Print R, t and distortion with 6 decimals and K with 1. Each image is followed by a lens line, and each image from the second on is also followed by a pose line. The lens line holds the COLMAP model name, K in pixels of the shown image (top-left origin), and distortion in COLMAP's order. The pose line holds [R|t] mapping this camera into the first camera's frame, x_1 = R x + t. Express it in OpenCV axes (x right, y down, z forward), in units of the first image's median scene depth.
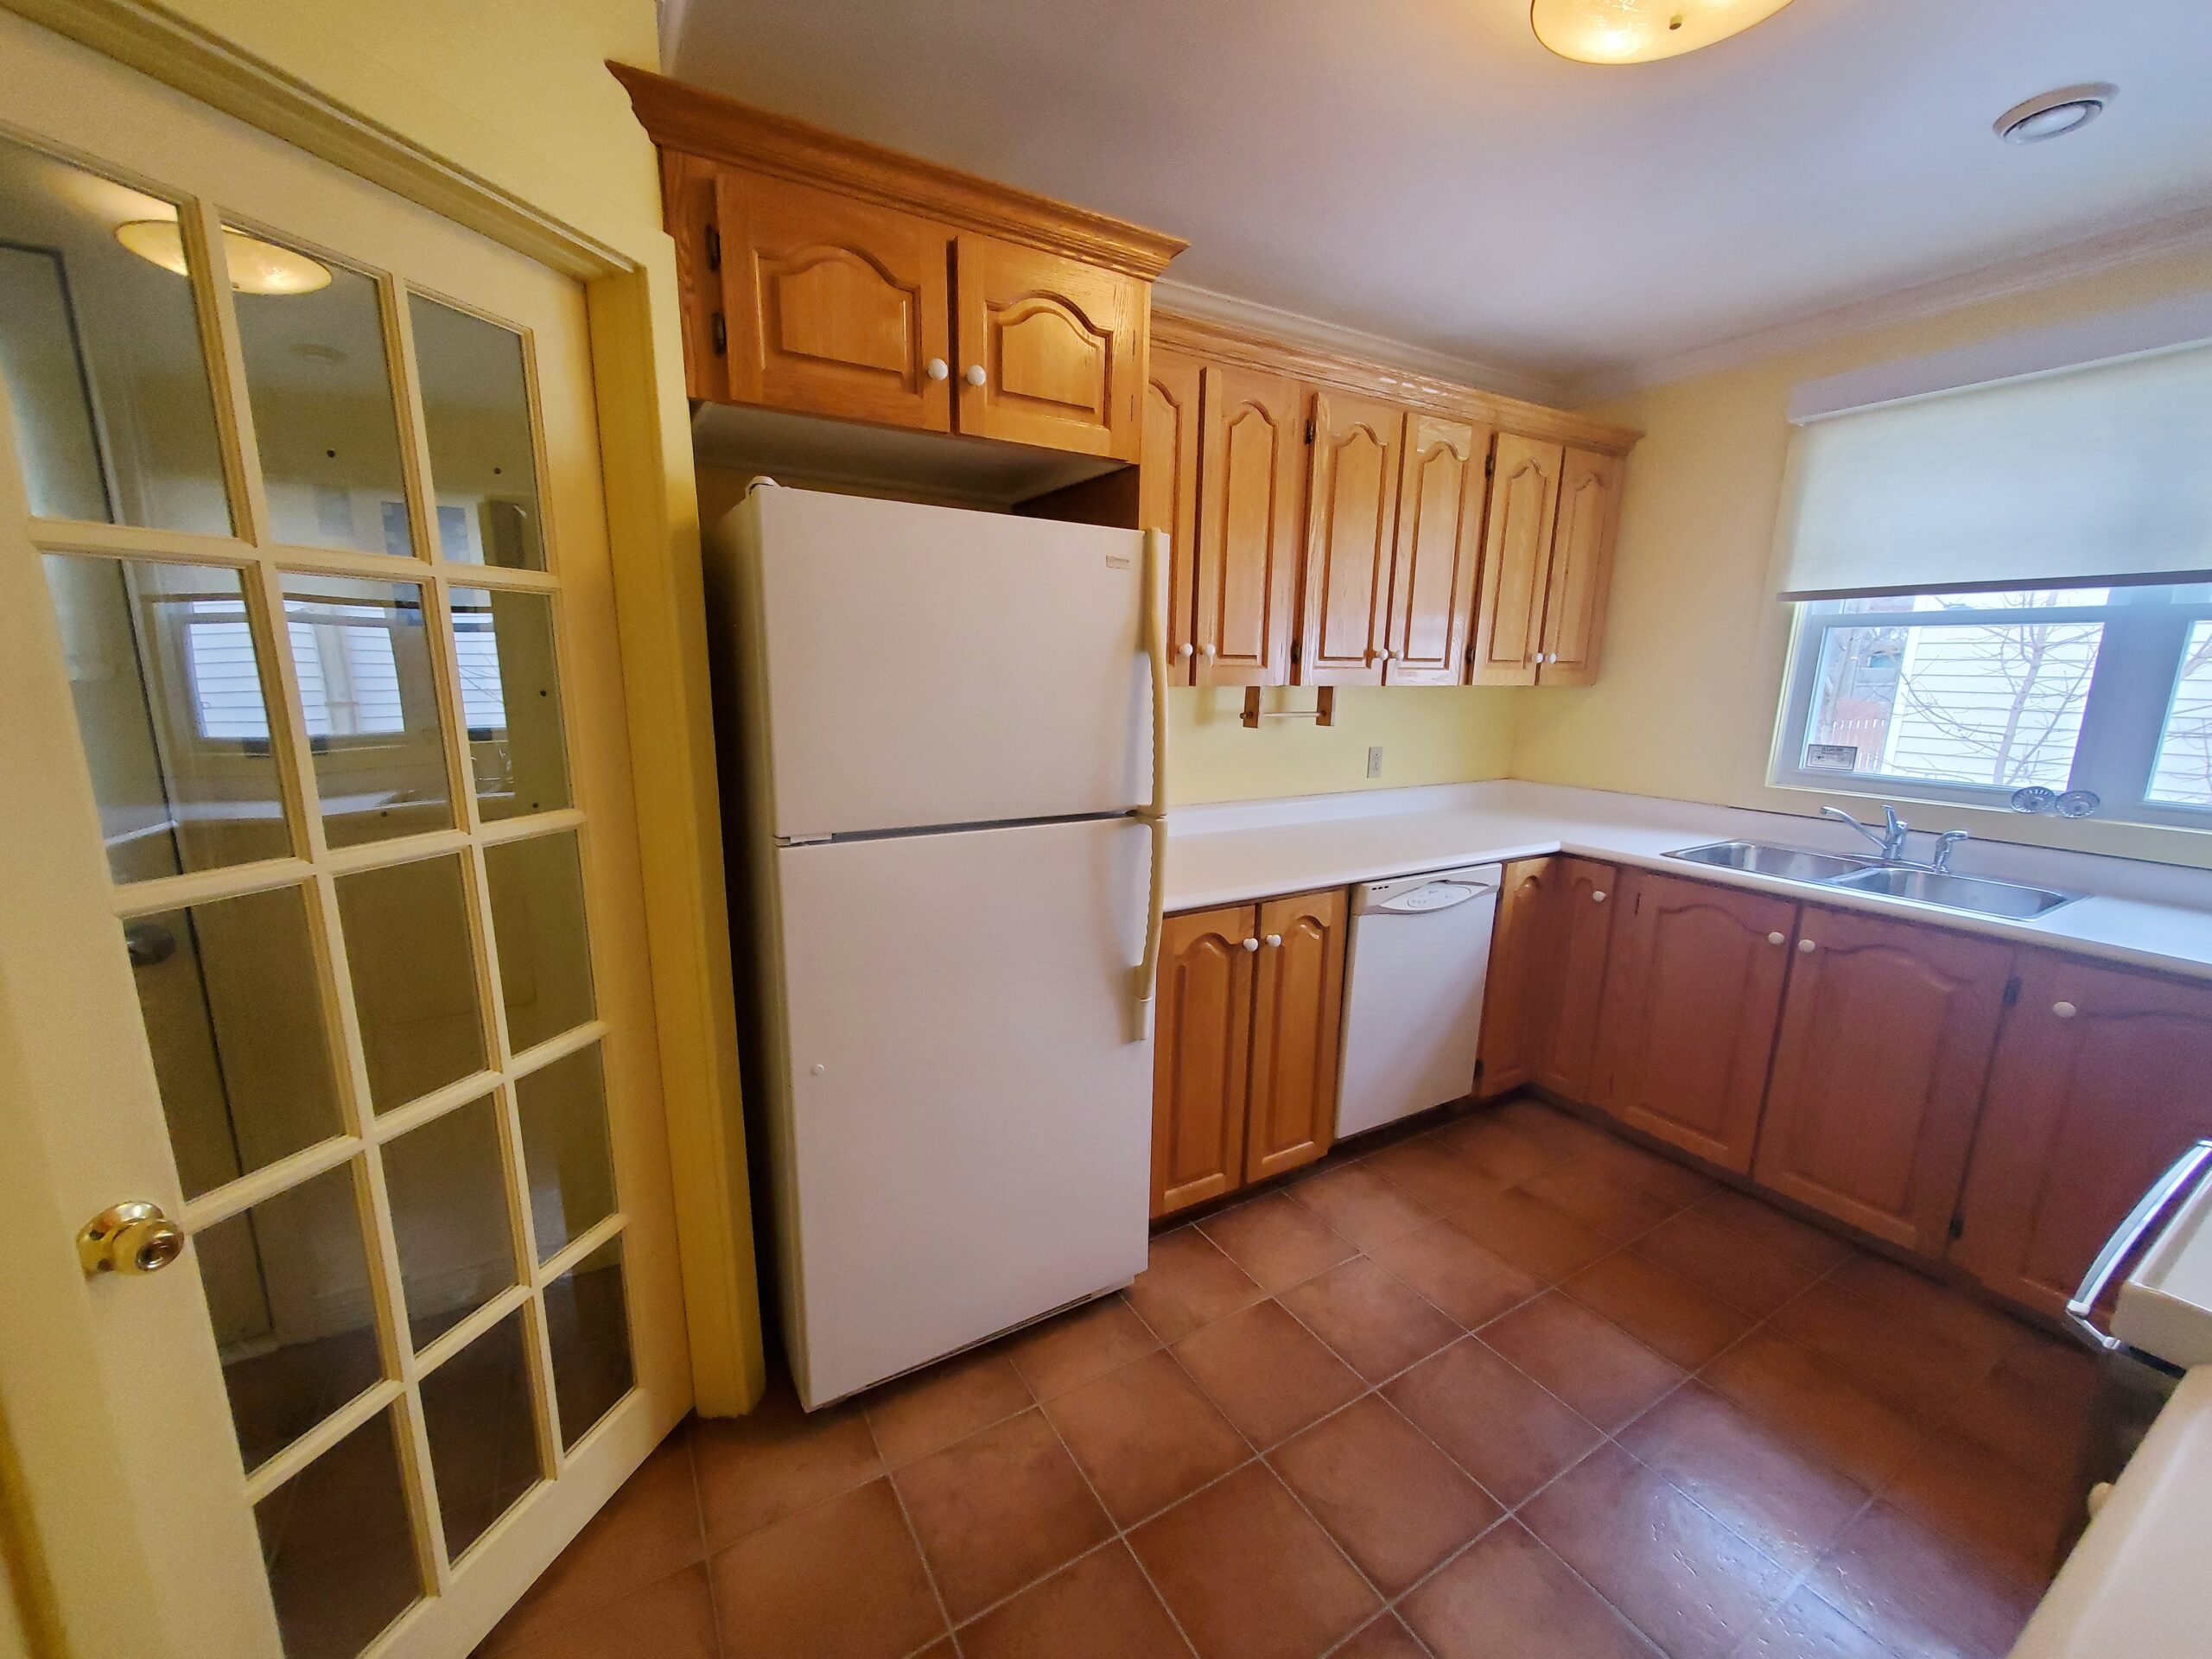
lens RADIAL K [[871.3, 0, 1095.0], [0, 871.3, 847.2], [0, 0, 1]] dist [0.003538, -0.002252]
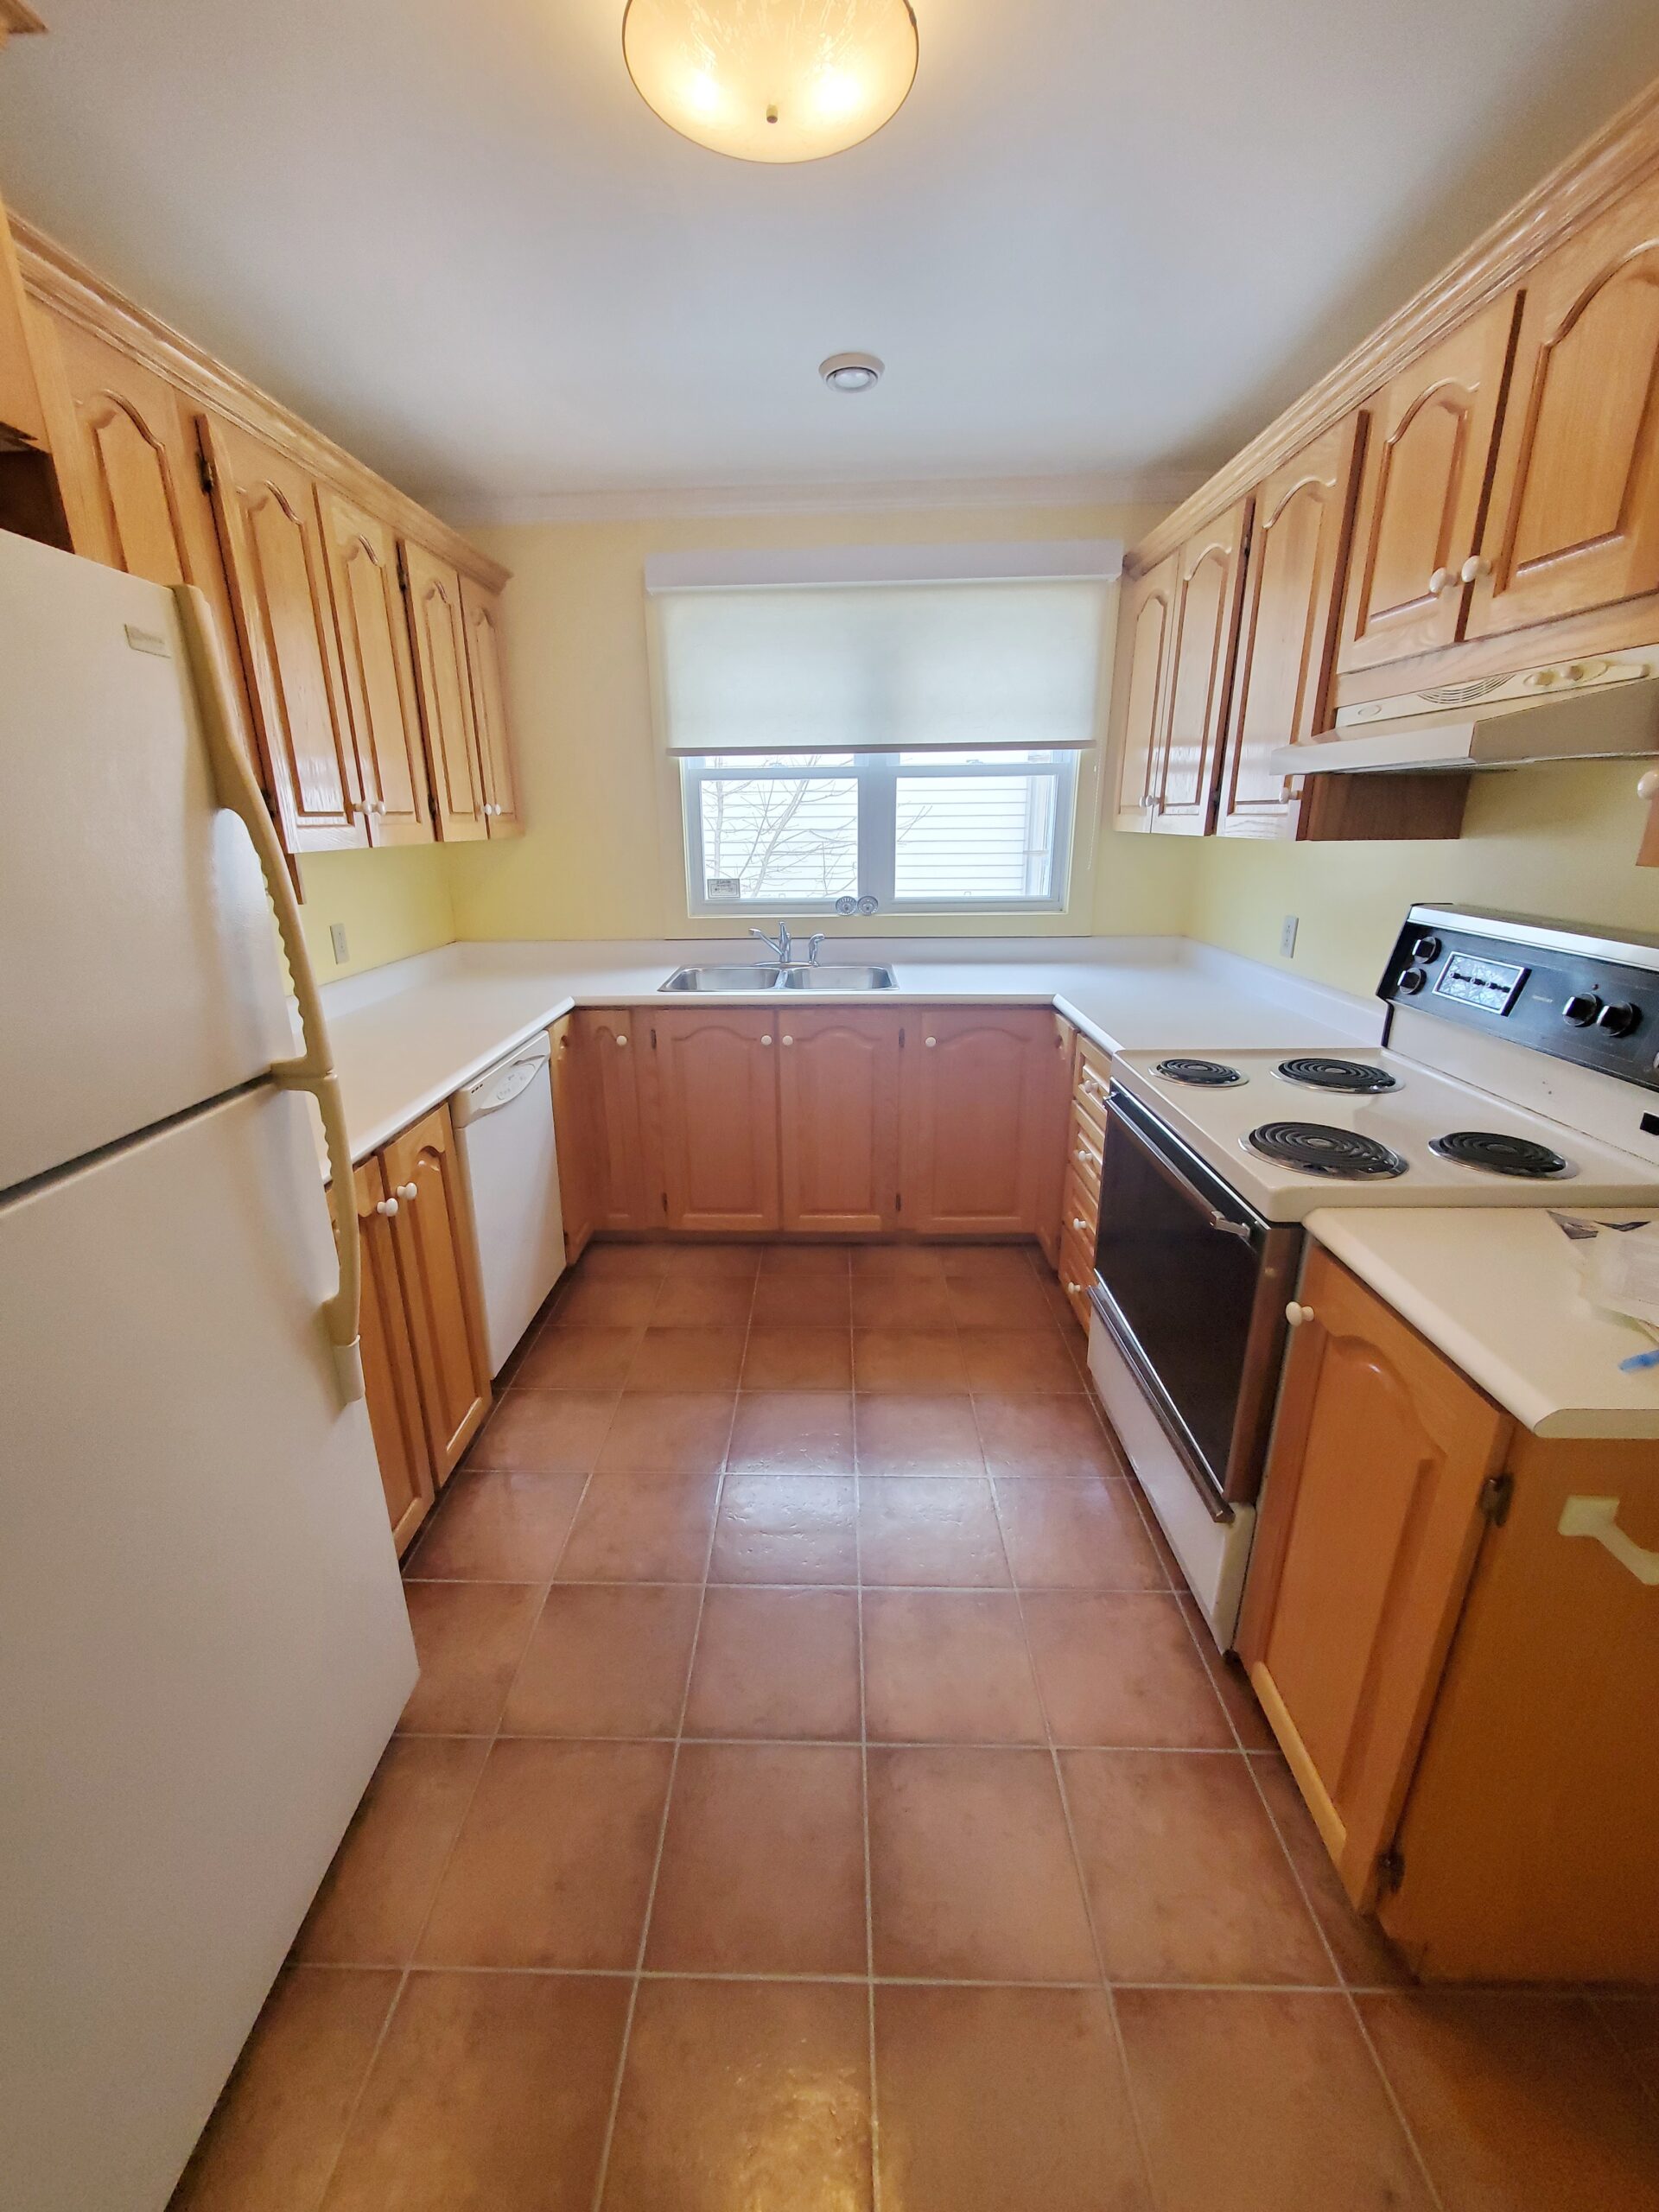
lens RADIAL K [[871.3, 0, 824.6], [0, 871.3, 1094.6], [0, 0, 1]] dist [0.003538, -0.002252]
pose [[0.534139, -0.277414, 0.798584, -0.169984], [0.194203, 0.959629, 0.203464, -0.053842], [-0.822788, 0.046409, 0.566450, 0.229582]]
